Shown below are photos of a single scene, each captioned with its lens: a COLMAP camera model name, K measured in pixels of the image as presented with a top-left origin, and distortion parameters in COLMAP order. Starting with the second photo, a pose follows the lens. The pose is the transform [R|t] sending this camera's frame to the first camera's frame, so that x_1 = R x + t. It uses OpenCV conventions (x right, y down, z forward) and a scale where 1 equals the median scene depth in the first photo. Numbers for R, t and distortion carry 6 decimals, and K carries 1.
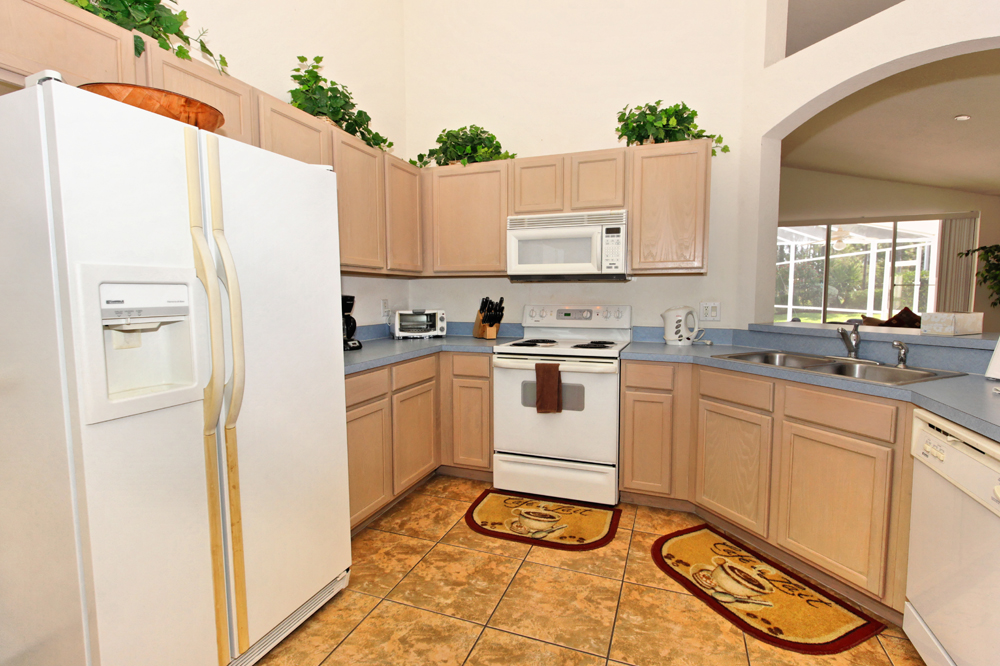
lens RADIAL K [[475.8, 0, 502.9], [0, 475.8, 331.2], [0, 0, 1]] dist [0.005603, 0.001705]
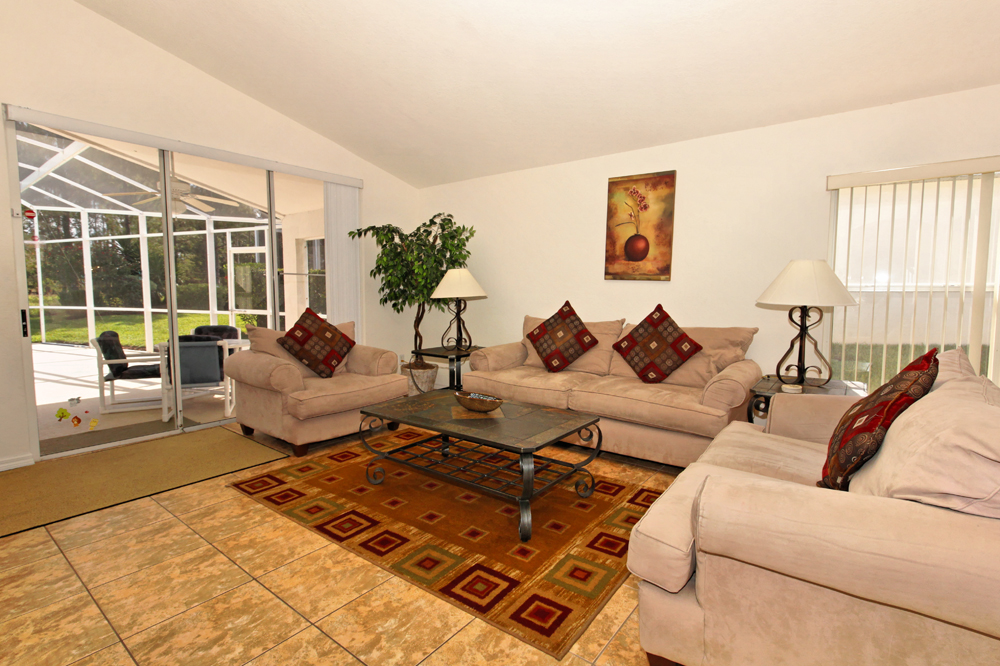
lens RADIAL K [[475.8, 0, 496.2], [0, 475.8, 328.8], [0, 0, 1]] dist [0.005603, 0.001705]
pose [[0.313777, -0.082021, 0.945948, 0.168596], [0.078651, 0.995083, 0.060192, -0.022231], [-0.946234, 0.055513, 0.318685, 0.294581]]
